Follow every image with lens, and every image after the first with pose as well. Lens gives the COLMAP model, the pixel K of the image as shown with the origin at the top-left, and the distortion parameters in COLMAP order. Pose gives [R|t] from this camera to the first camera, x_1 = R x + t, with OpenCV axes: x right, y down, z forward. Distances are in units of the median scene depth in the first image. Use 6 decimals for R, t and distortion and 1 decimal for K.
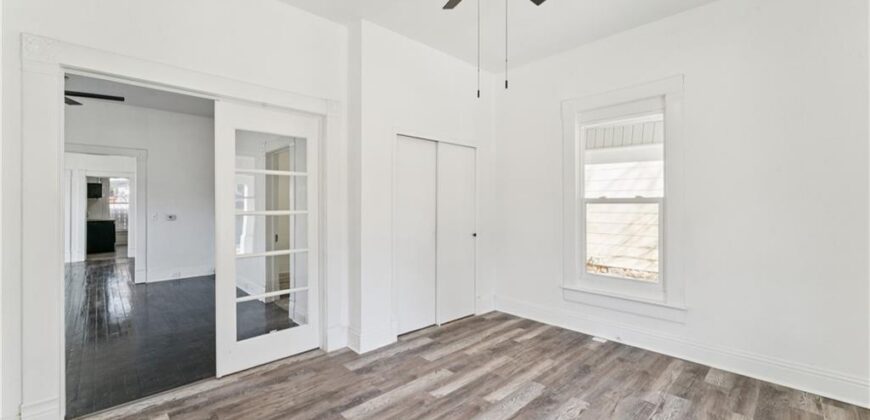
lens RADIAL K [[354.0, 0, 434.3], [0, 354.0, 202.7], [0, 0, 1]] dist [-0.000185, -0.000169]
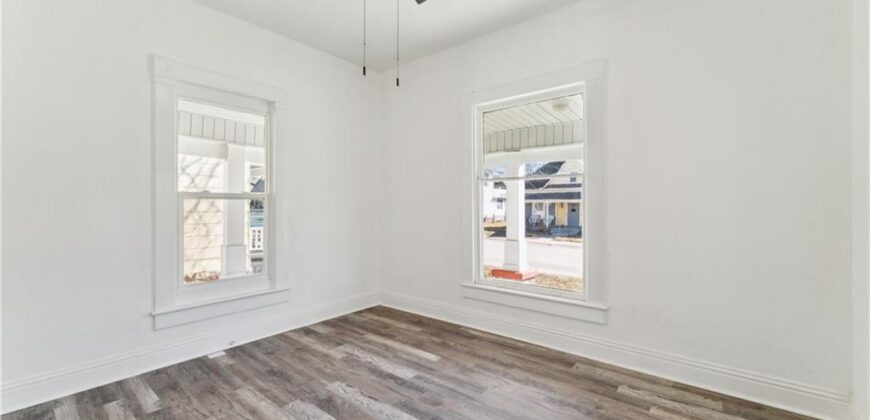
lens RADIAL K [[354.0, 0, 434.3], [0, 354.0, 202.7], [0, 0, 1]] dist [-0.000185, -0.000169]
pose [[-0.122115, 0.006384, 0.992495, -0.567569], [-0.004224, 0.999967, -0.006952, 0.018234], [-0.992507, -0.005042, -0.122084, 0.693512]]
